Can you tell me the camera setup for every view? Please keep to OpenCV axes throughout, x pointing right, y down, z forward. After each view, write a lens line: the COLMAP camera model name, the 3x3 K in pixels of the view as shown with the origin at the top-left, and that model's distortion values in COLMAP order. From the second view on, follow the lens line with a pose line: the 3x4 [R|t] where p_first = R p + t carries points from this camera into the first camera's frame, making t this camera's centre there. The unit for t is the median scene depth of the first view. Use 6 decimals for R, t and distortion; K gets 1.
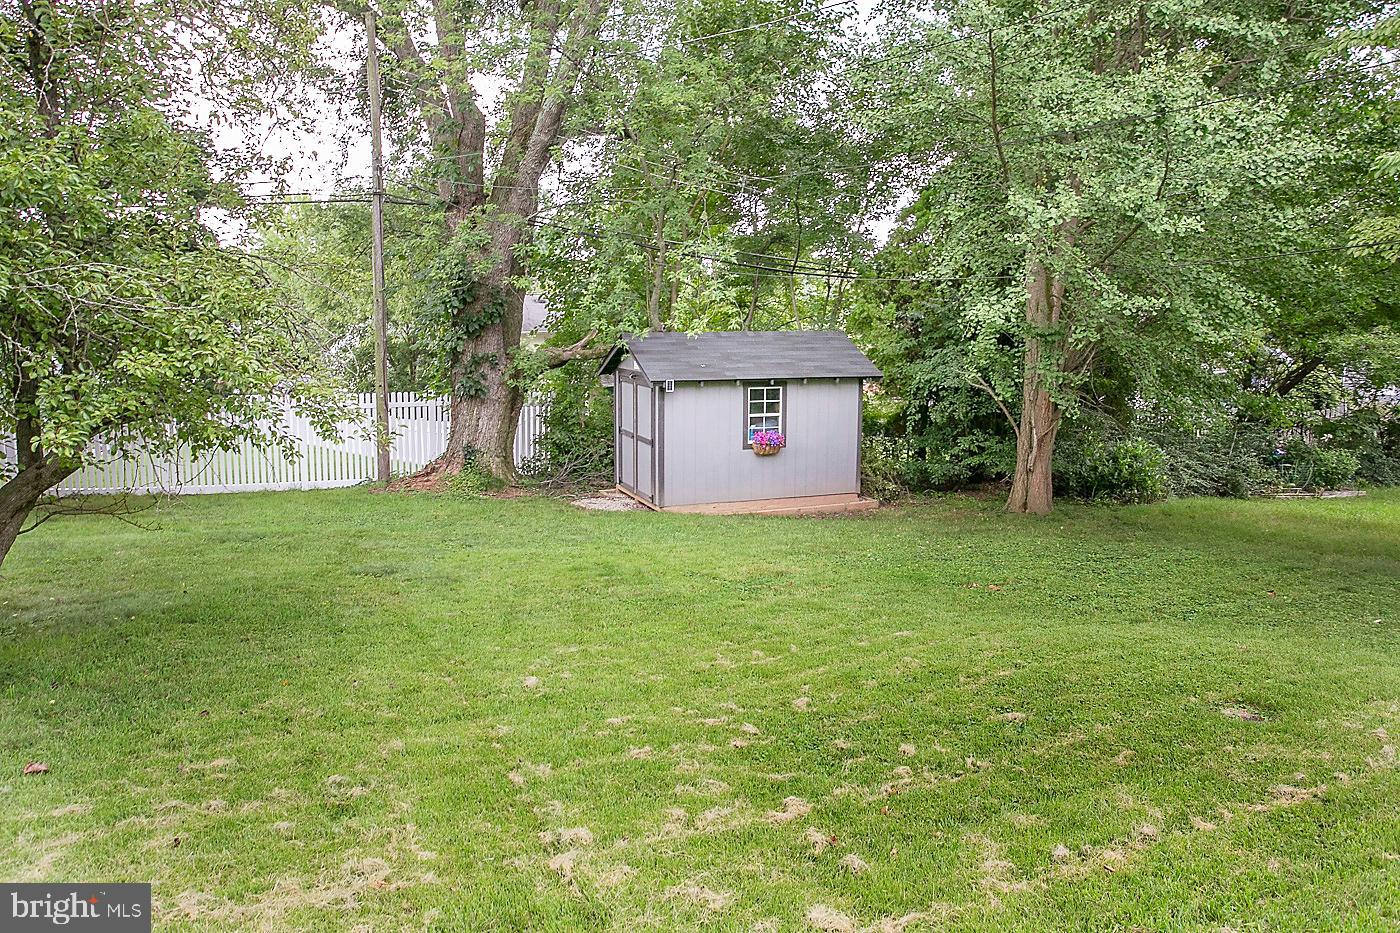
lens RADIAL K [[1047.9, 0, 700.0], [0, 1047.9, 466.5], [0, 0, 1]] dist [-0.002168, -0.000942]
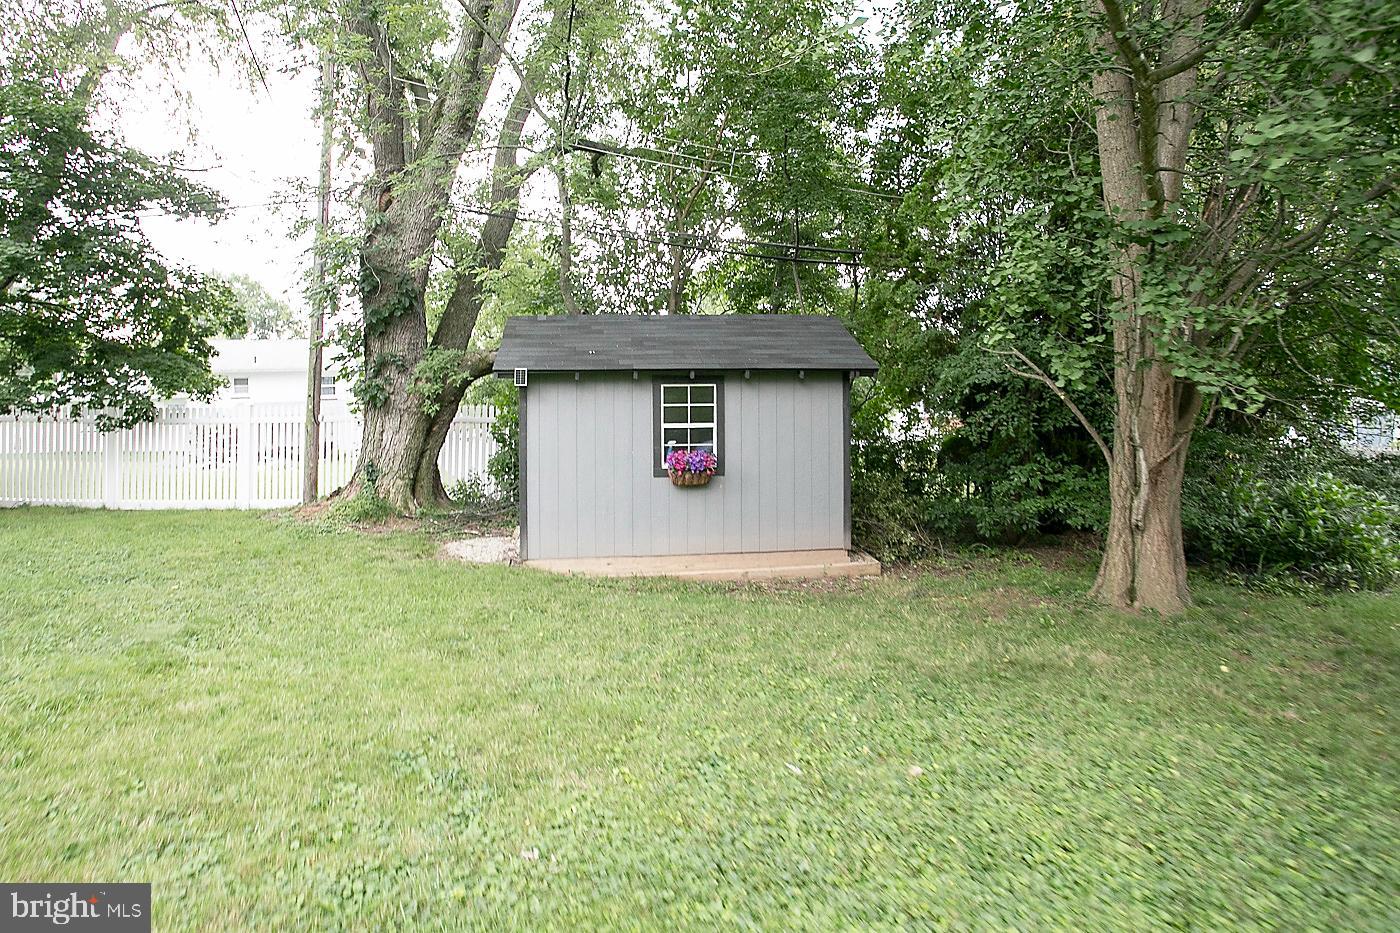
lens RADIAL K [[698.0, 0, 701.3], [0, 698.0, 369.6], [0, 0, 1]] dist [-0.022948, 0.000569]
pose [[0.967320, -0.014210, -0.253159, 0.181960], [-0.029294, 0.985480, -0.167248, -0.010090], [0.251859, 0.169199, 0.952858, 0.568754]]
